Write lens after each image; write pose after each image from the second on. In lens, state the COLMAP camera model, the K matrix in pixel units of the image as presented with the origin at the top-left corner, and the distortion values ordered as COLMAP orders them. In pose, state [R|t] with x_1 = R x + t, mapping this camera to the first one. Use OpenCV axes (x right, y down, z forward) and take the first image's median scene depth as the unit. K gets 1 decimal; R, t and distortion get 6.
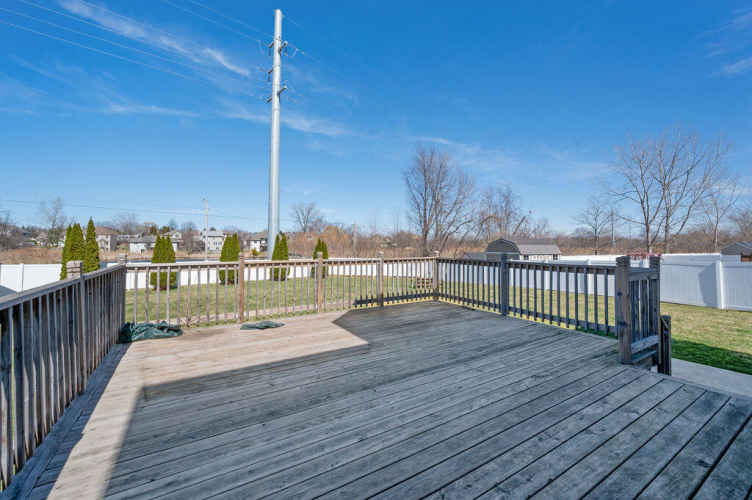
lens RADIAL K [[300.1, 0, 376.0], [0, 300.1, 250.0], [0, 0, 1]] dist [0.001039, 0.000105]
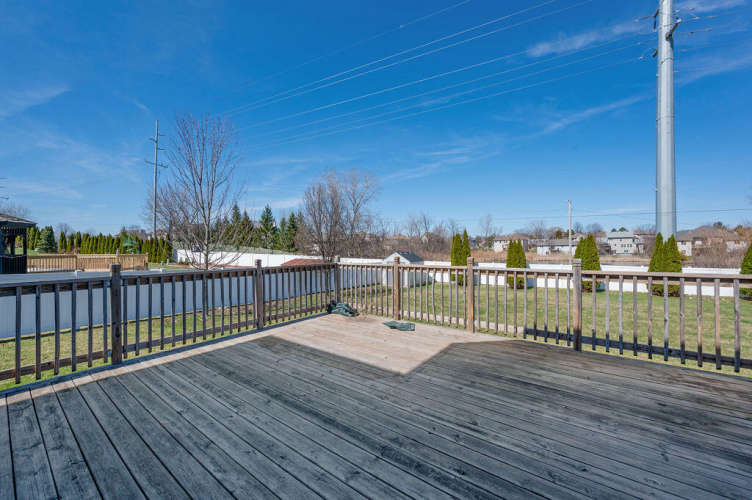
lens RADIAL K [[300.1, 0, 376.0], [0, 300.1, 250.0], [0, 0, 1]] dist [0.001039, 0.000105]
pose [[0.364238, -0.002432, -0.931303, 0.710873], [-0.006352, 0.999967, -0.005096, -0.009646], [0.931284, 0.007772, 0.364211, 0.673274]]
